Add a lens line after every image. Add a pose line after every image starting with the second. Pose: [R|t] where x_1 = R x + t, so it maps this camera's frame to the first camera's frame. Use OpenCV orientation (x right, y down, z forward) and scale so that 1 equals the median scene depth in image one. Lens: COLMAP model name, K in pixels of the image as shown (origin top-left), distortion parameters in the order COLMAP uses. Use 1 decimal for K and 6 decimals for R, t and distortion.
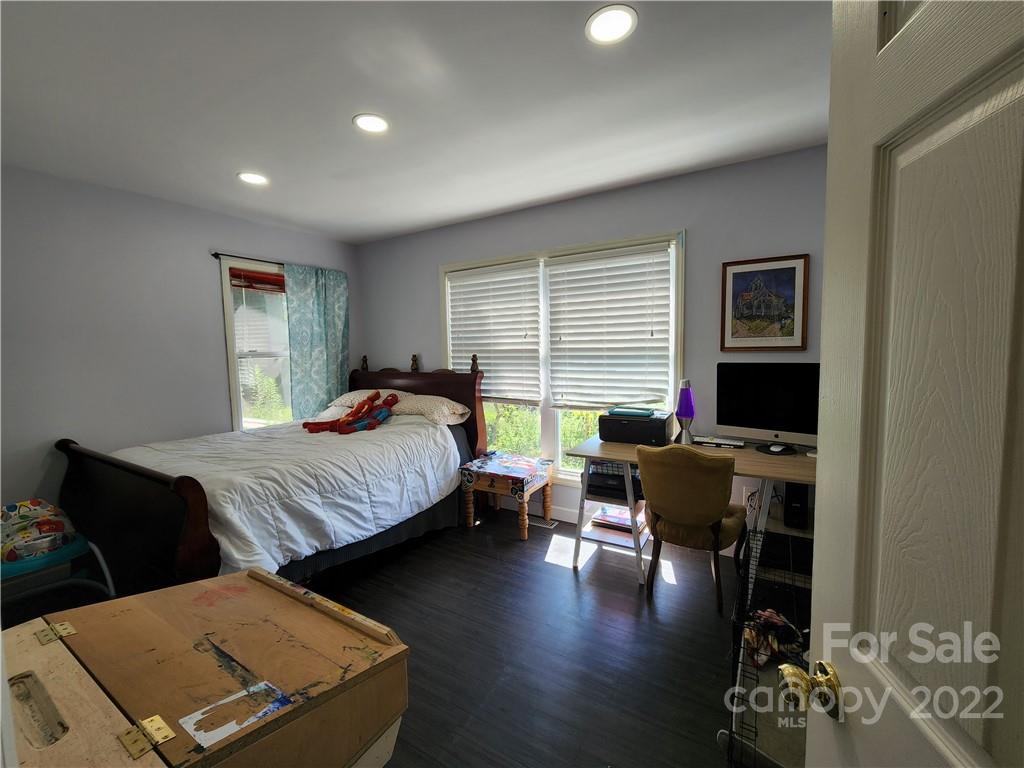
lens RADIAL K [[420.5, 0, 512.9], [0, 420.5, 388.2], [0, 0, 1]] dist [0.002122, 0.000846]
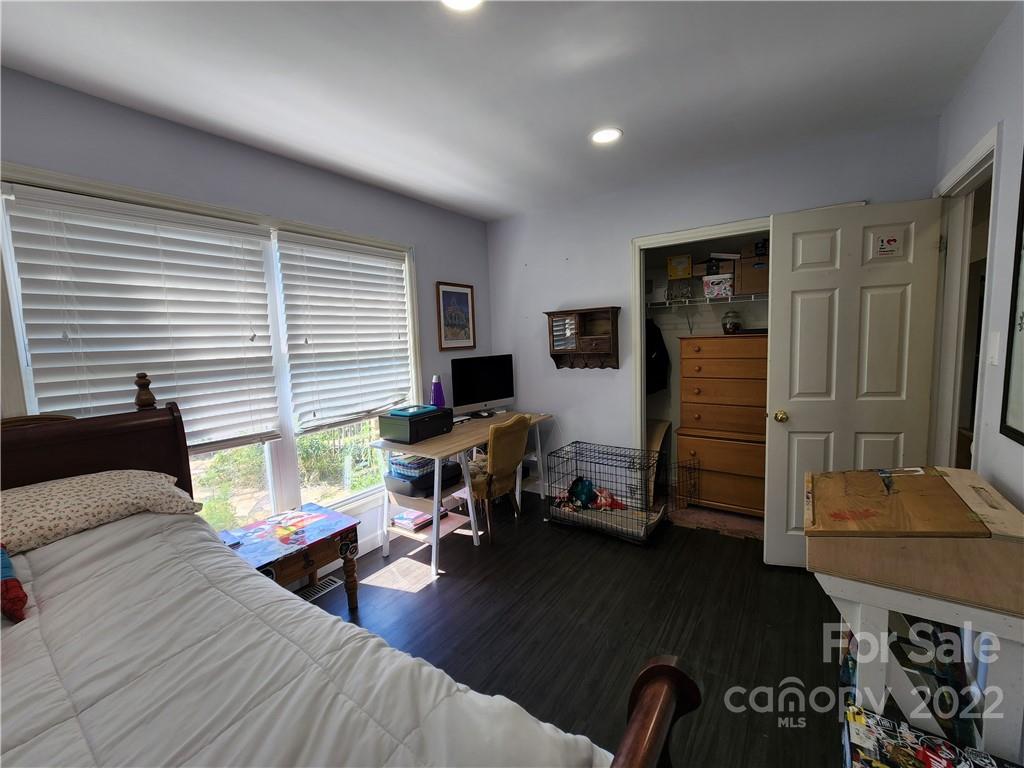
lens RADIAL K [[420.5, 0, 512.2], [0, 420.5, 379.8], [0, 0, 1]] dist [0.002122, 0.000846]
pose [[0.069453, -0.098537, 0.992707, -0.628309], [0.111903, 0.989599, 0.090399, -0.075819], [-0.991289, 0.104808, 0.079758, 0.572164]]
